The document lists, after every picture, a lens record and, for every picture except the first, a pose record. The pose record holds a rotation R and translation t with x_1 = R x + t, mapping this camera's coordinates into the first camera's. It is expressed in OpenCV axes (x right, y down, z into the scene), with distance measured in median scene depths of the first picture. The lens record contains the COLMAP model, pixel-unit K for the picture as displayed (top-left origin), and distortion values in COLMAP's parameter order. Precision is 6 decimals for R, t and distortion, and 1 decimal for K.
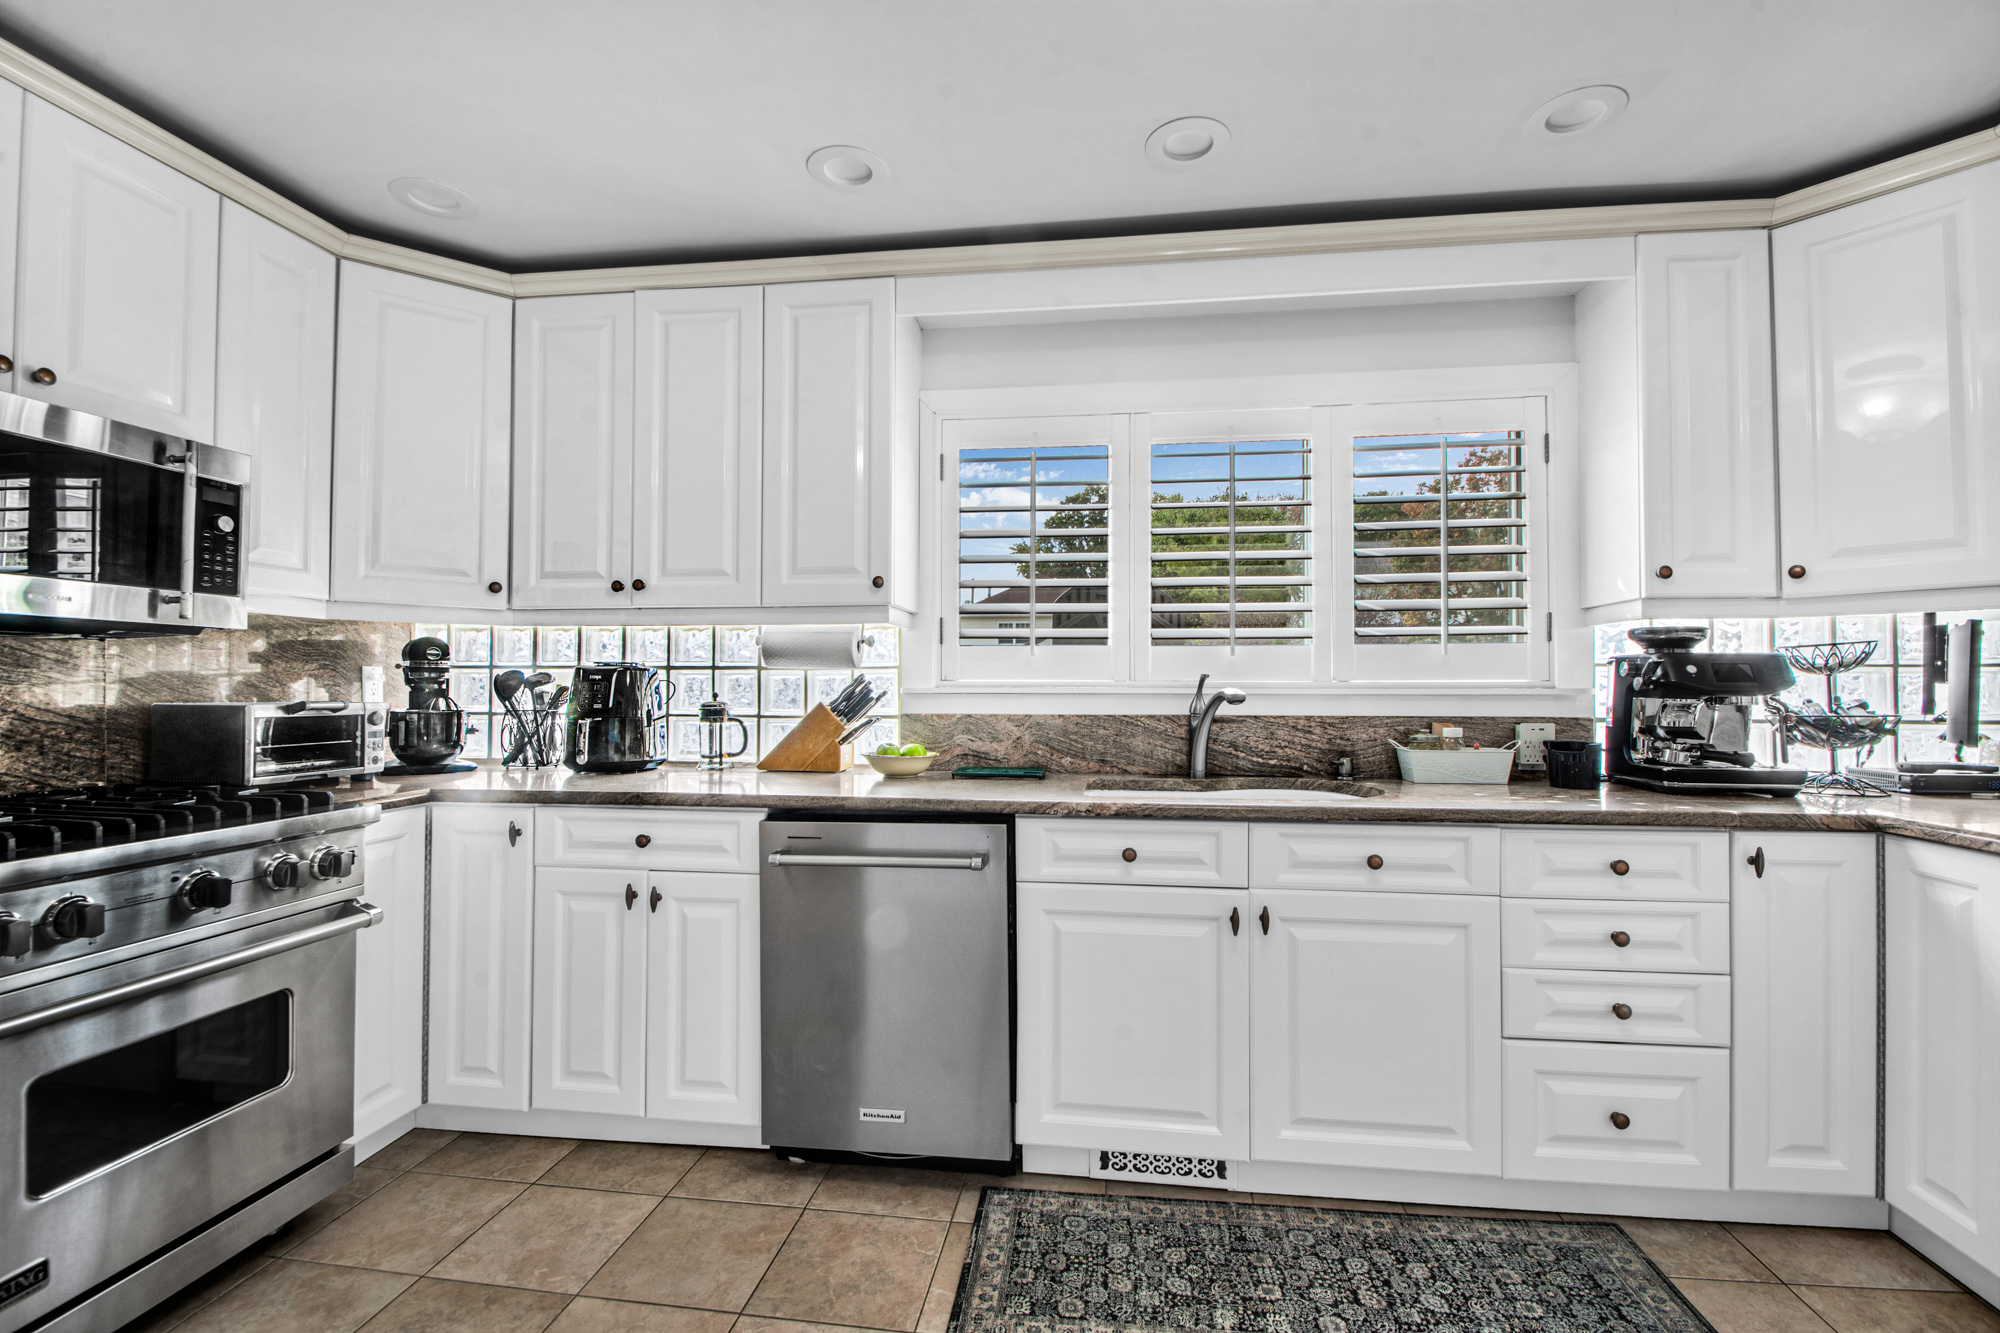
lens RADIAL K [[893.3, 0, 1005.1], [0, 893.3, 670.0], [0, 0, 1]] dist [-0.018049, -0.000463]
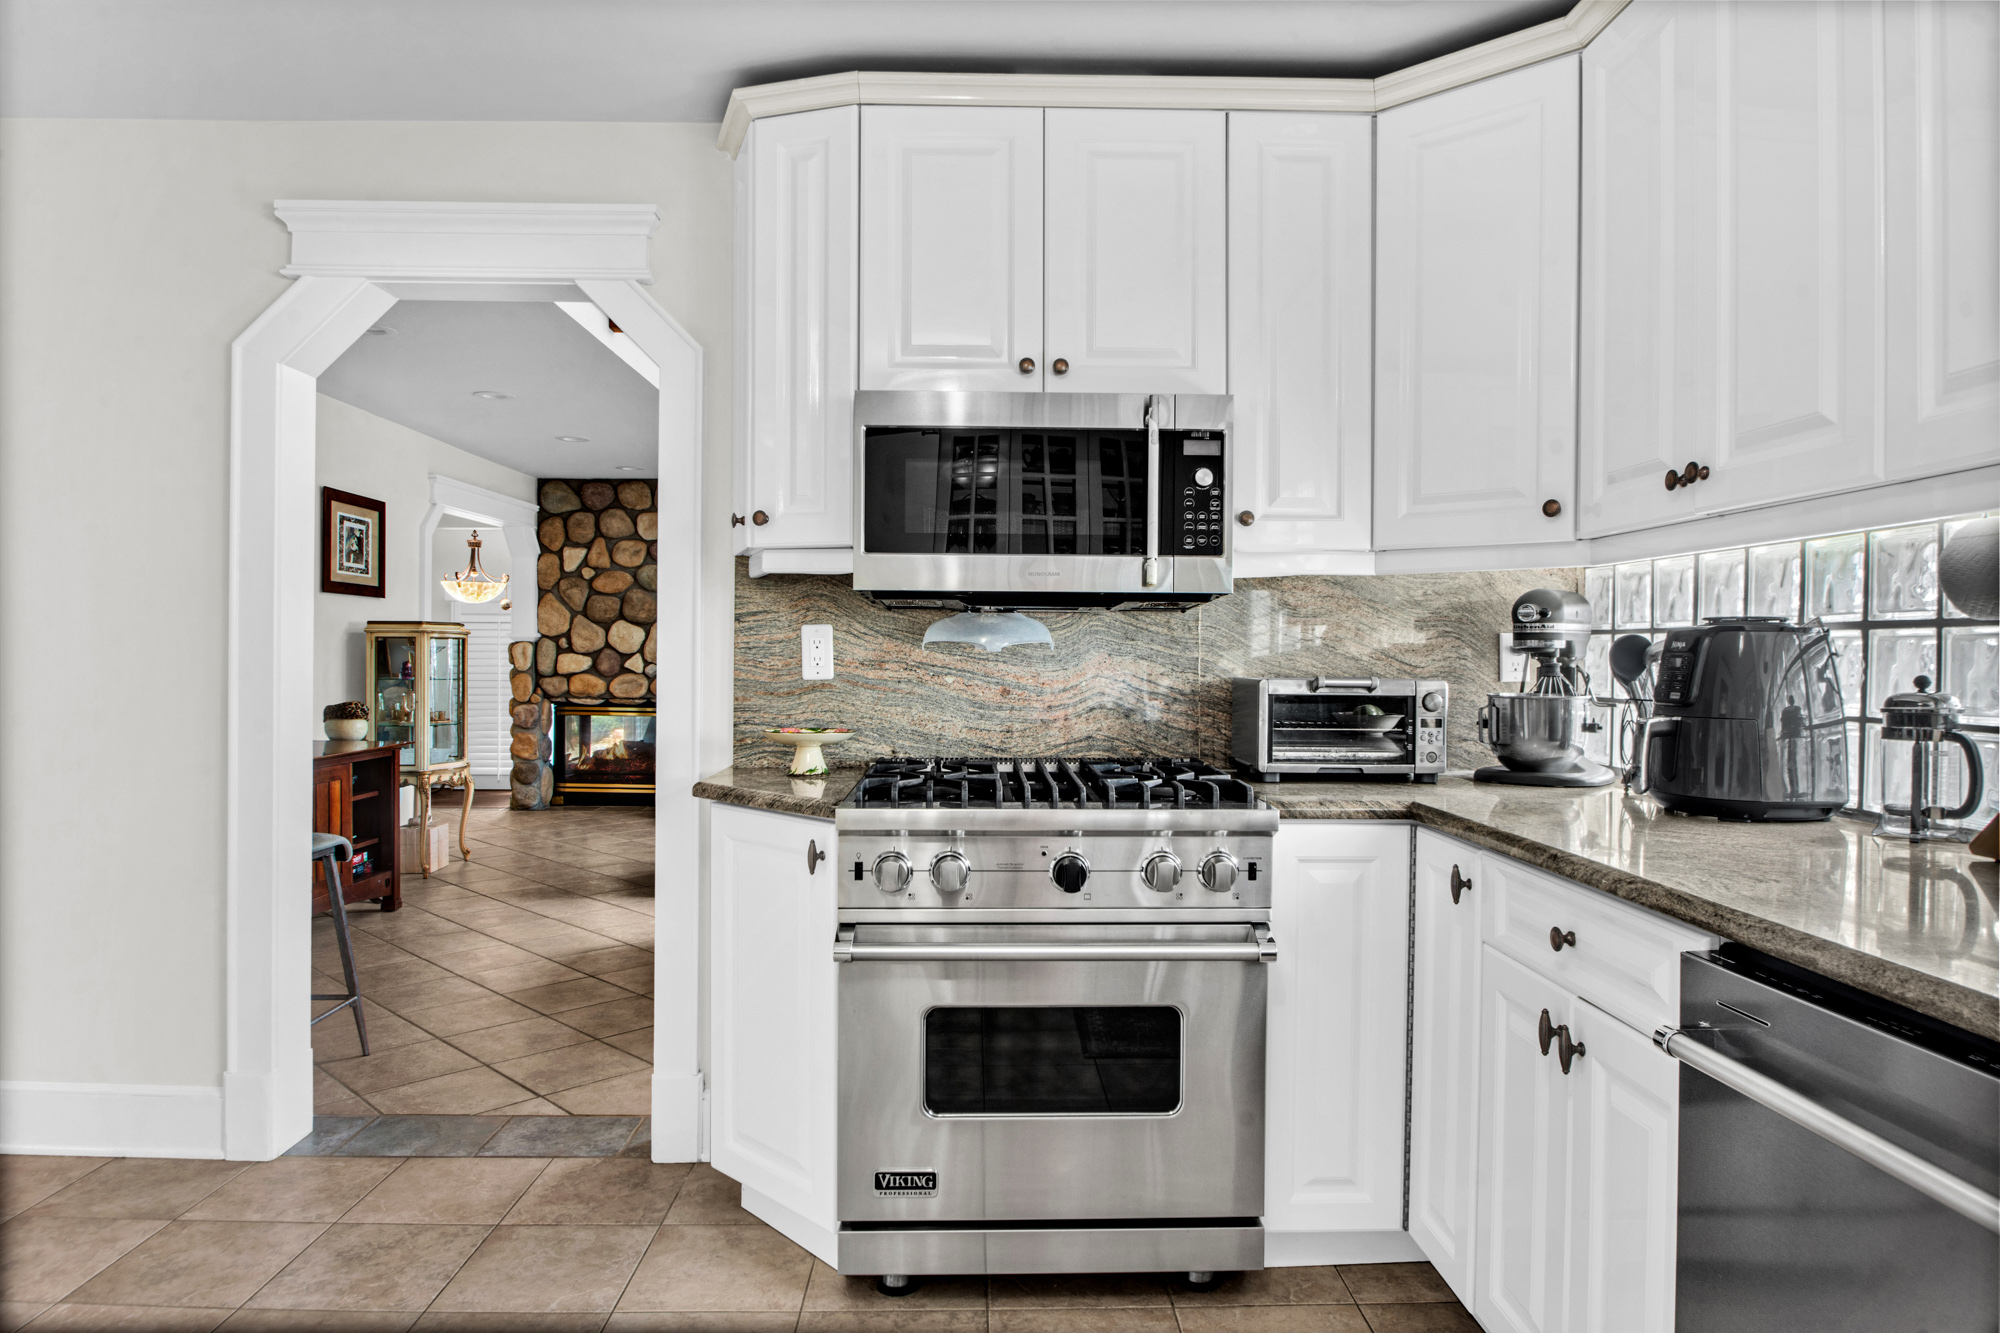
lens RADIAL K [[1207.2, 0, 1004.2], [0, 1207.2, 668.9], [0, 0, 1]] dist [-0.031932, -0.000493]
pose [[0.162374, 0.009781, -0.986681, 0.260628], [0.010710, 0.999875, 0.011674, 0.011634], [0.986671, -0.012462, 0.162249, 0.522608]]
